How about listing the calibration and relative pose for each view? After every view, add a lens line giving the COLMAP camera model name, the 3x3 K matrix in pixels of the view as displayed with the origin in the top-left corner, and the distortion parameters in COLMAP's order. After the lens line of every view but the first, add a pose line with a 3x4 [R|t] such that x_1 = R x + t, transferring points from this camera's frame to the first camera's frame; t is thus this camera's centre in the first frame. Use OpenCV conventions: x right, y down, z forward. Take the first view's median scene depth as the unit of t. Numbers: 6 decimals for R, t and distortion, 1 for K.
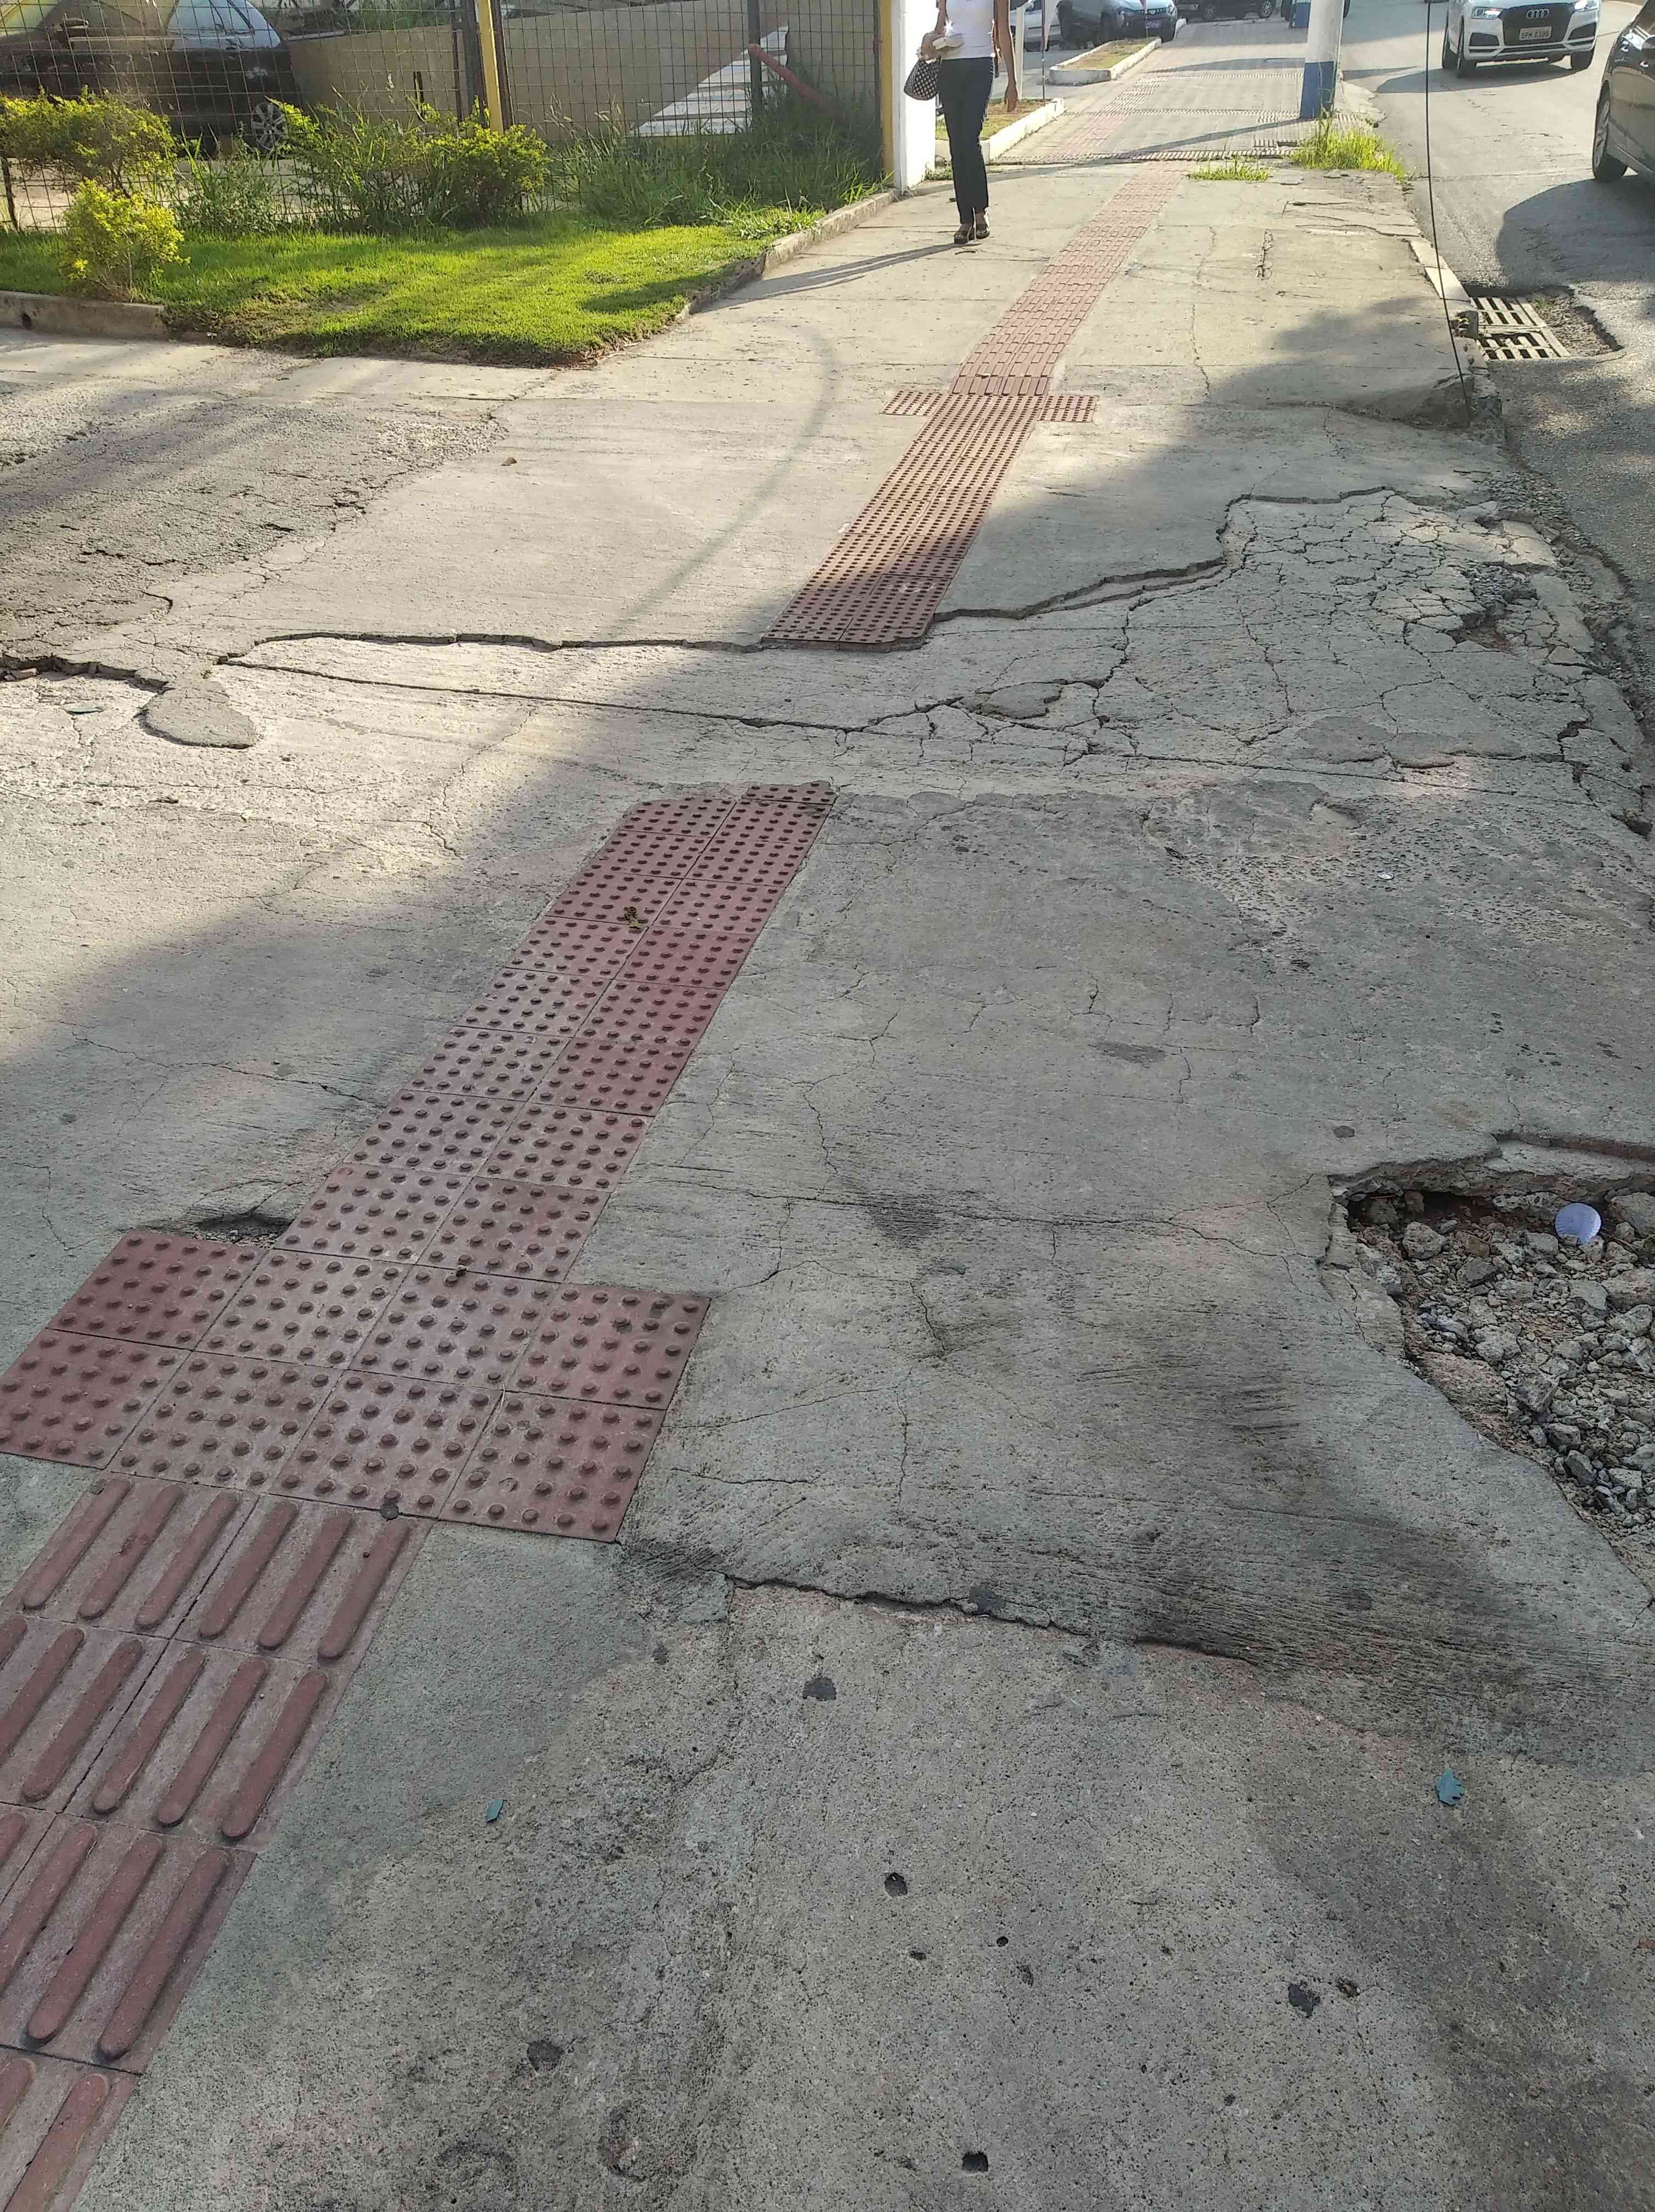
lens RADIAL K [[1703.7, 0, 845.2], [0, 1703.7, 1093.0], [0, 0, 1]] dist [0.089932, -0.195450]
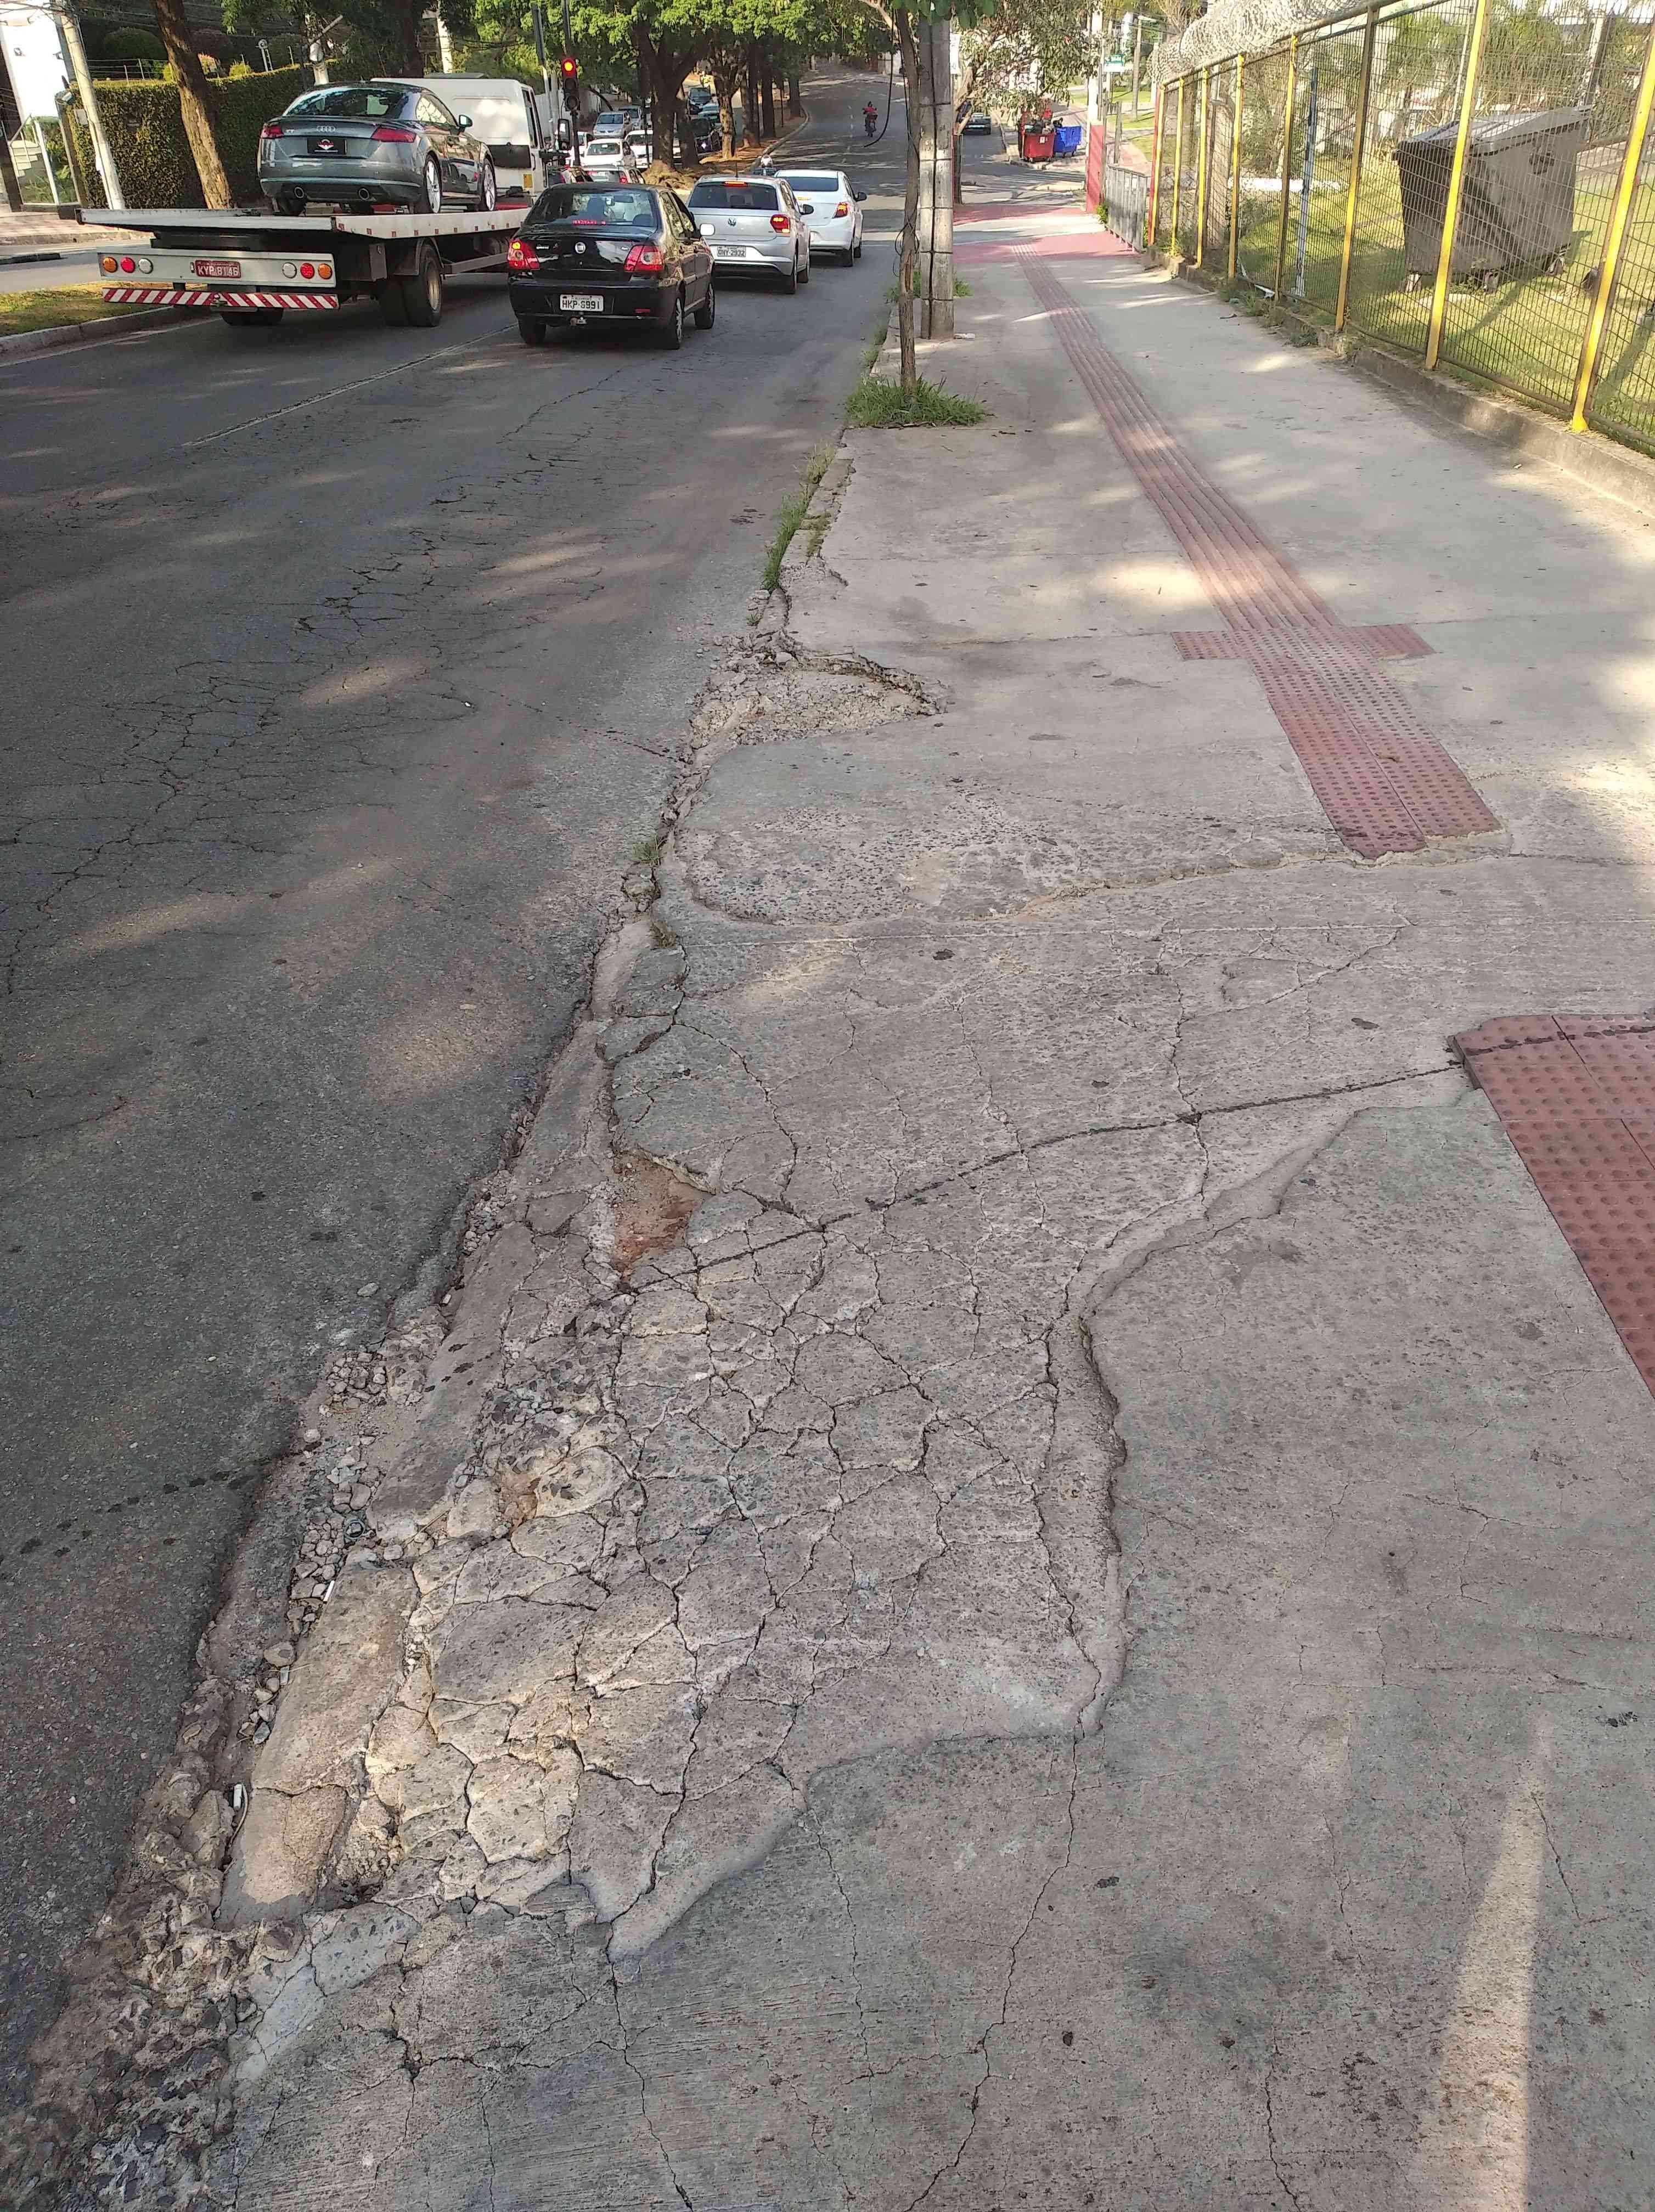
lens RADIAL K [[1703.7, 0, 845.2], [0, 1703.7, 1093.0], [0, 0, 1]] dist [0.089932, -0.195450]
pose [[-0.987674, 0.109552, -0.111799, 0.573524], [-0.046648, 0.475781, 0.878326, -1.324976], [0.149415, 0.872715, -0.464806, 1.957964]]
